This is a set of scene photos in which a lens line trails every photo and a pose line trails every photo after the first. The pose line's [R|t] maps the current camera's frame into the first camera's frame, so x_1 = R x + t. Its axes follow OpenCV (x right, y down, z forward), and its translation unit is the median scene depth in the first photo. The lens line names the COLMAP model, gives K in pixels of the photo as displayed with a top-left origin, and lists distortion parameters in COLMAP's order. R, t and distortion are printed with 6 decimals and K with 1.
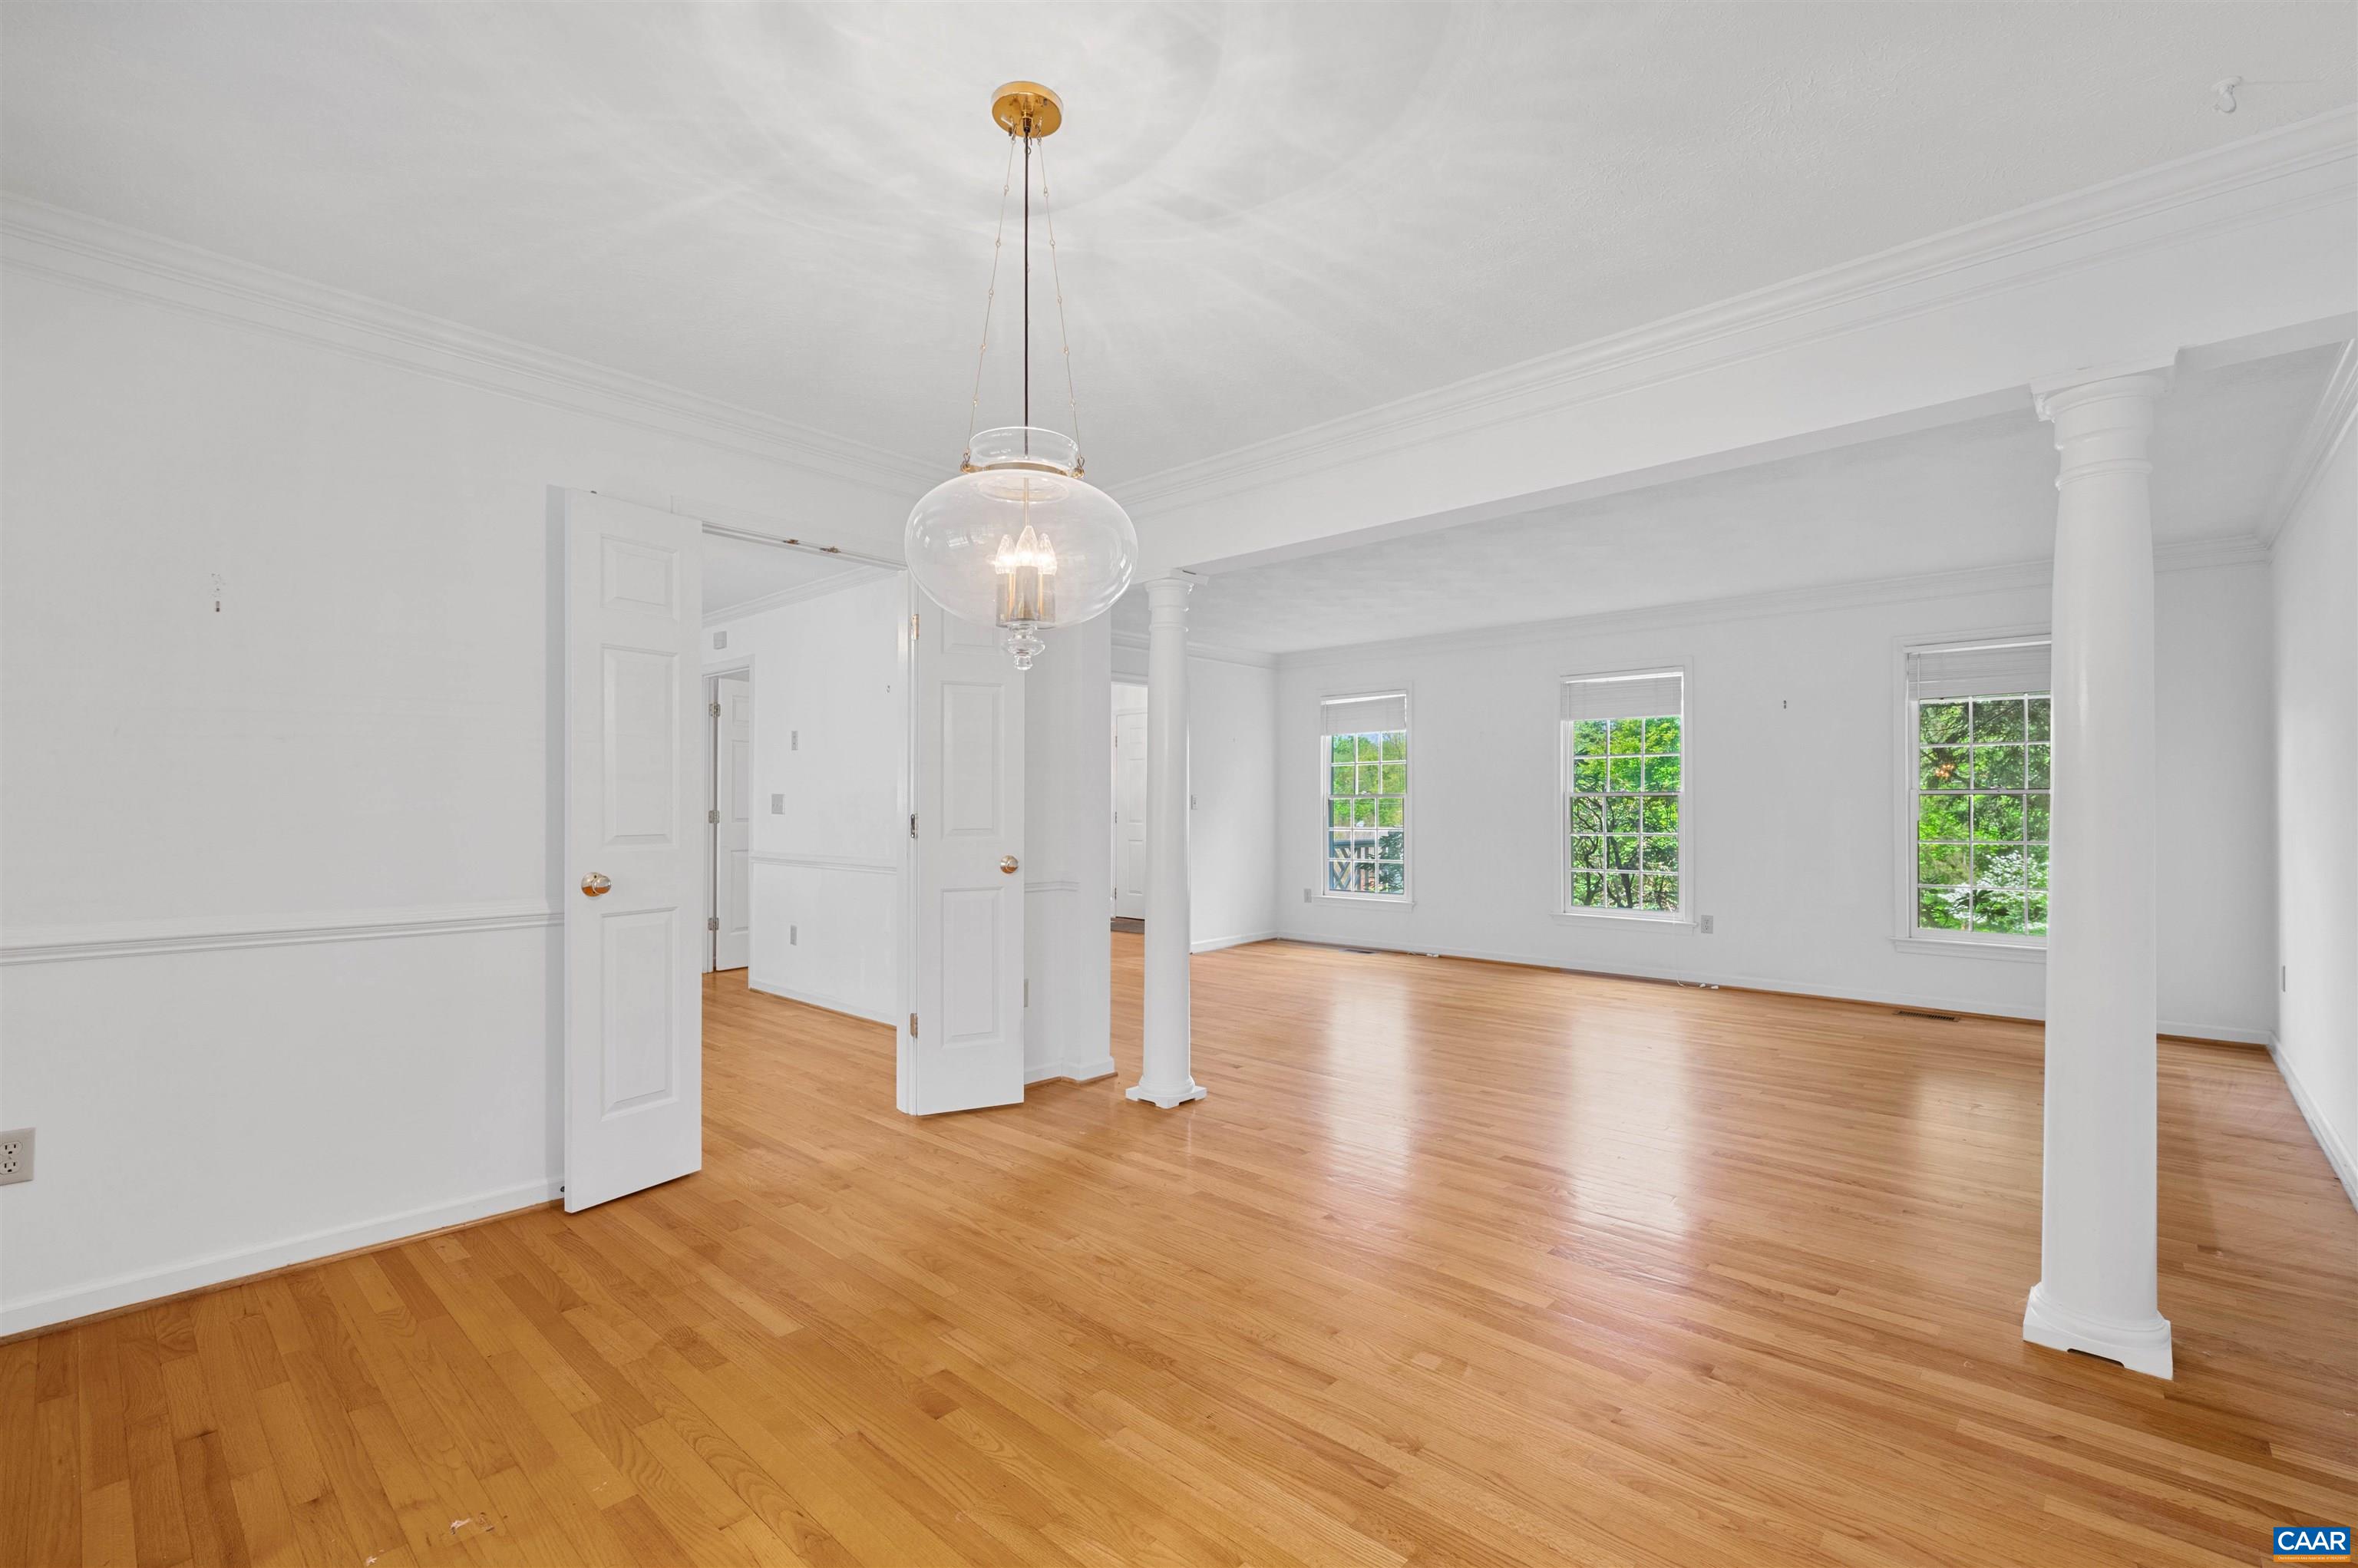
lens RADIAL K [[1037.9, 0, 1180.3], [0, 1037.9, 793.5], [0, 0, 1]] dist [-0.001855, -0.000190]
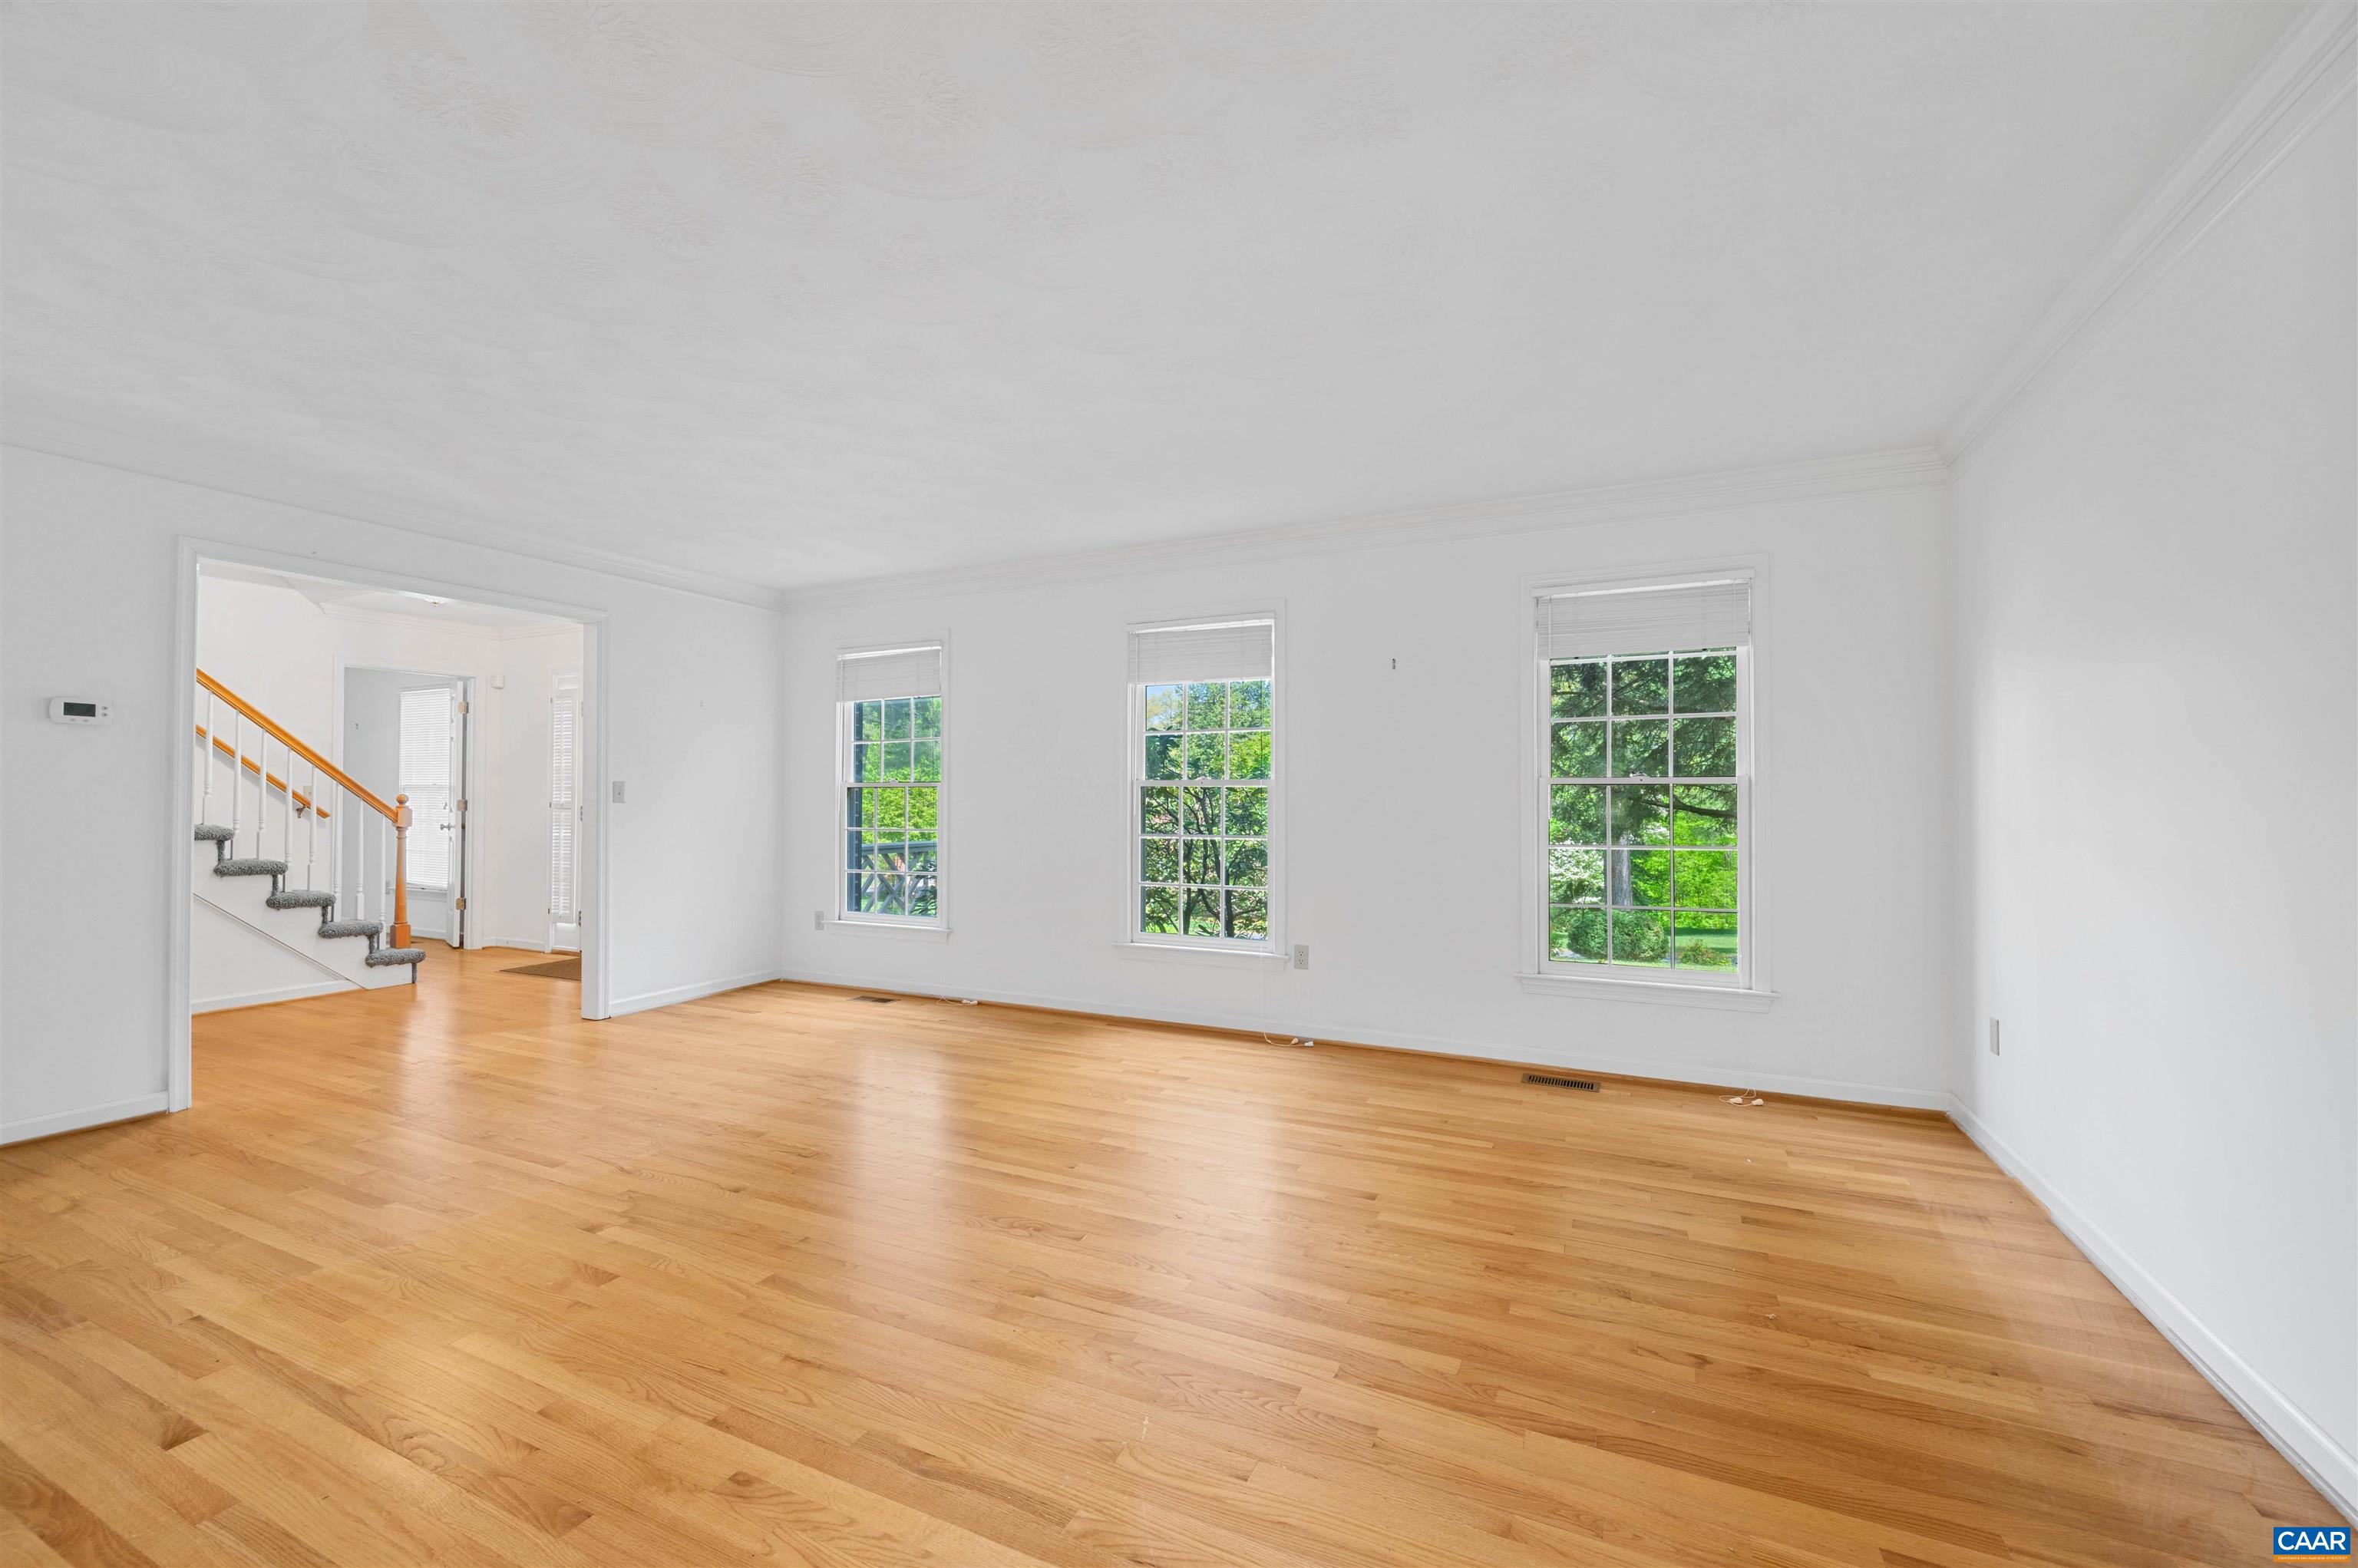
lens RADIAL K [[1032.2, 0, 1181.9], [0, 1032.2, 781.7], [0, 0, 1]] dist [0.000345, -0.001184]
pose [[0.949344, 0.007556, 0.314149, 0.171227], [-0.006004, 0.999965, -0.005908, 0.004086], [-0.314182, 0.003723, 0.949355, 0.286028]]
